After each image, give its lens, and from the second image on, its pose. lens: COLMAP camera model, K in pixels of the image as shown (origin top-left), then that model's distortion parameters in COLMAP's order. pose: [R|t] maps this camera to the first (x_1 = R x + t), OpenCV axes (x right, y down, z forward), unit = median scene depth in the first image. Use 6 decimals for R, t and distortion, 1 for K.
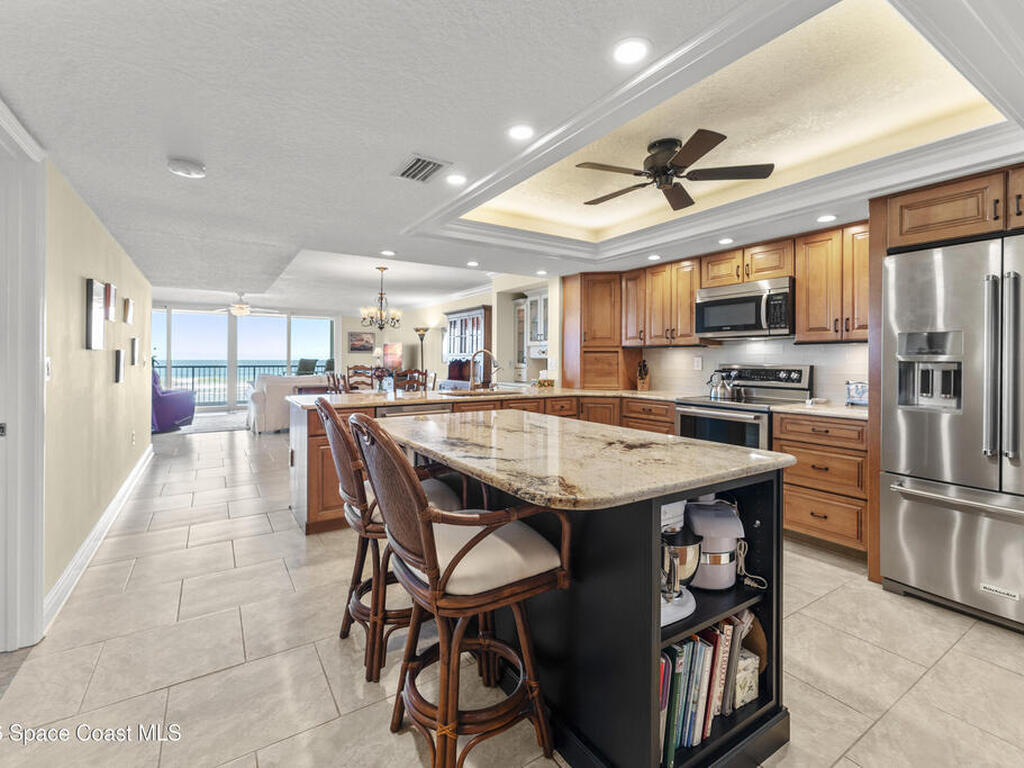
lens RADIAL K [[462.3, 0, 511.3], [0, 462.3, 362.8], [0, 0, 1]] dist [-0.001464, 0.001528]
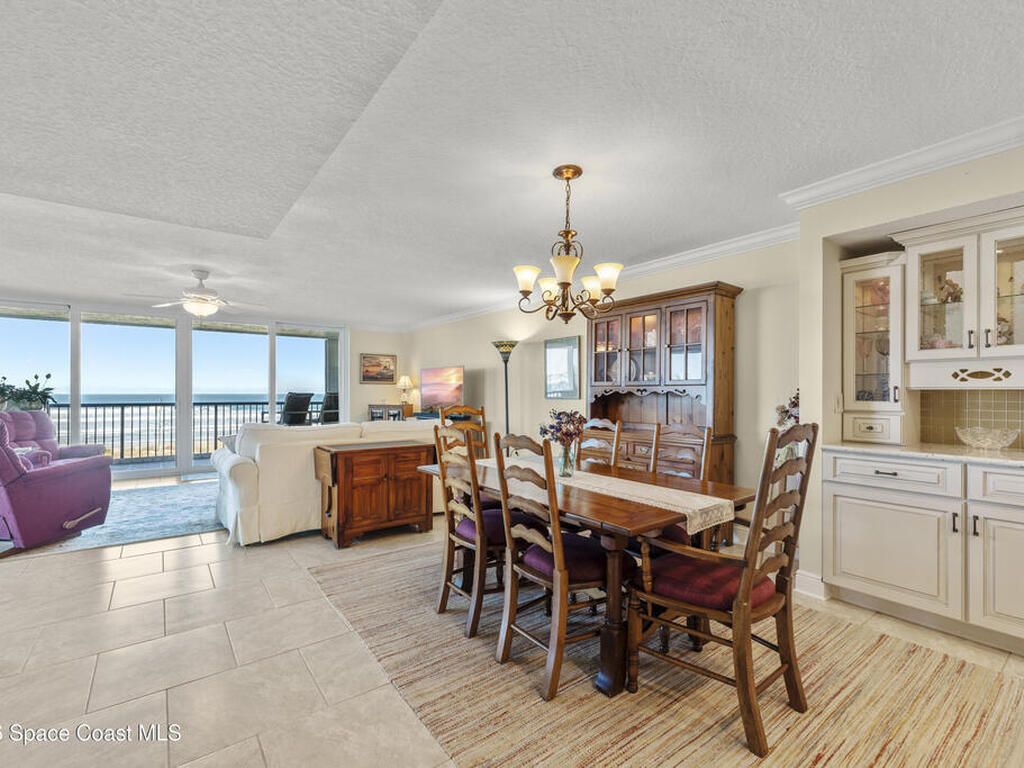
lens RADIAL K [[462.3, 0, 495.4], [0, 462.3, 399.6], [0, 0, 1]] dist [-0.001464, 0.001528]
pose [[0.998405, -0.003209, 0.056374, -0.236008], [0.002776, 0.999966, 0.007755, -0.003288], [-0.056397, -0.007586, 0.998380, 0.380096]]
